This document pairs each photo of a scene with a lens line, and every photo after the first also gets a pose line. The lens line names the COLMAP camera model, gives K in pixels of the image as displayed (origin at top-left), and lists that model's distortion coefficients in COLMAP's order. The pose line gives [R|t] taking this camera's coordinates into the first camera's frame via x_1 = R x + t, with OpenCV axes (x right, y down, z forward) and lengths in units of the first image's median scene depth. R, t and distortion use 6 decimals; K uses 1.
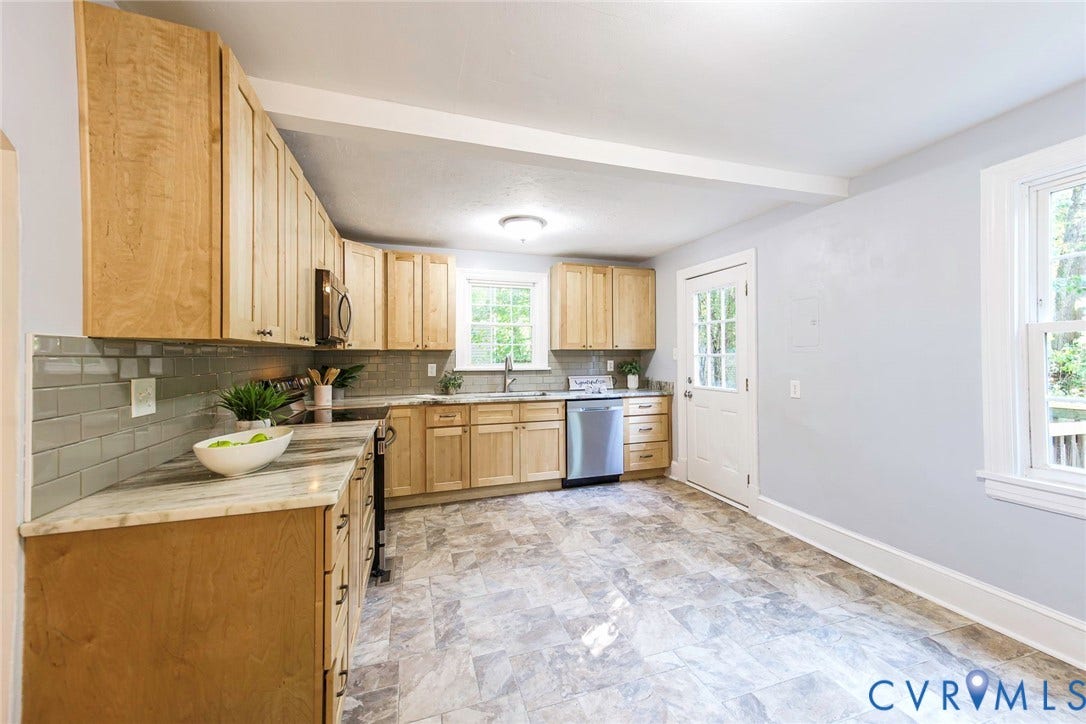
lens RADIAL K [[426.6, 0, 552.5], [0, 426.6, 351.0], [0, 0, 1]] dist [0.013893, -0.000031]
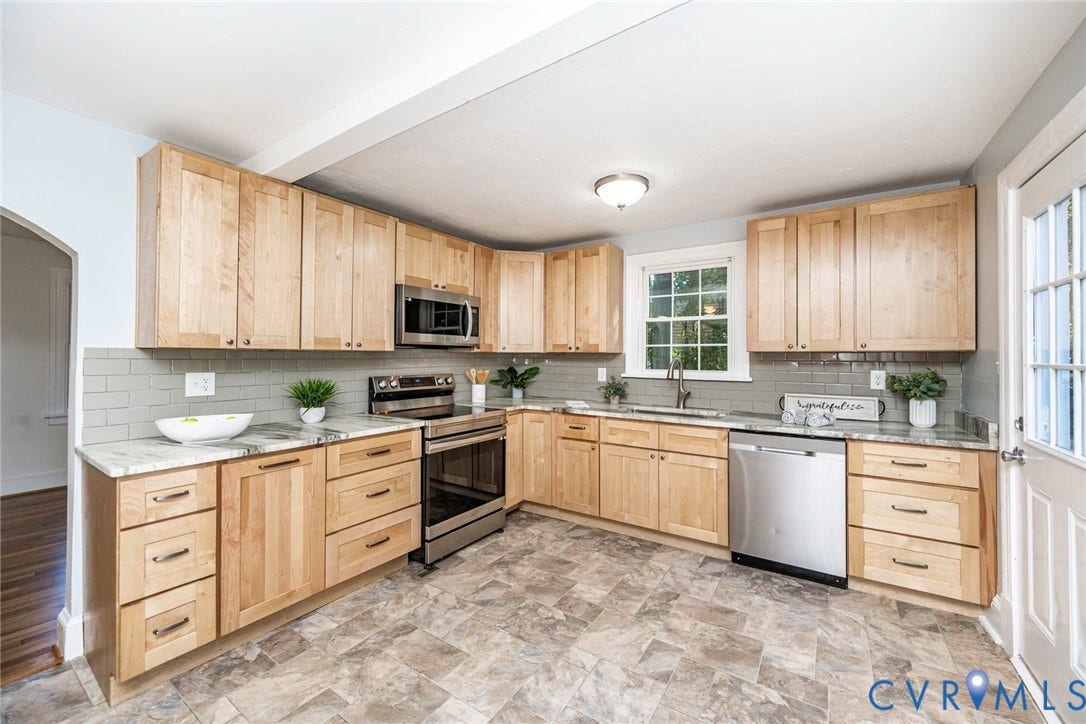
lens RADIAL K [[428.2, 0, 540.1], [0, 428.2, 355.0], [0, 0, 1]] dist [-0.002531, -0.000204]
pose [[0.609516, 0.005138, -0.792757, 0.431748], [0.001024, 0.999973, 0.007268, -0.004162], [0.792773, -0.005242, 0.609494, 0.427747]]
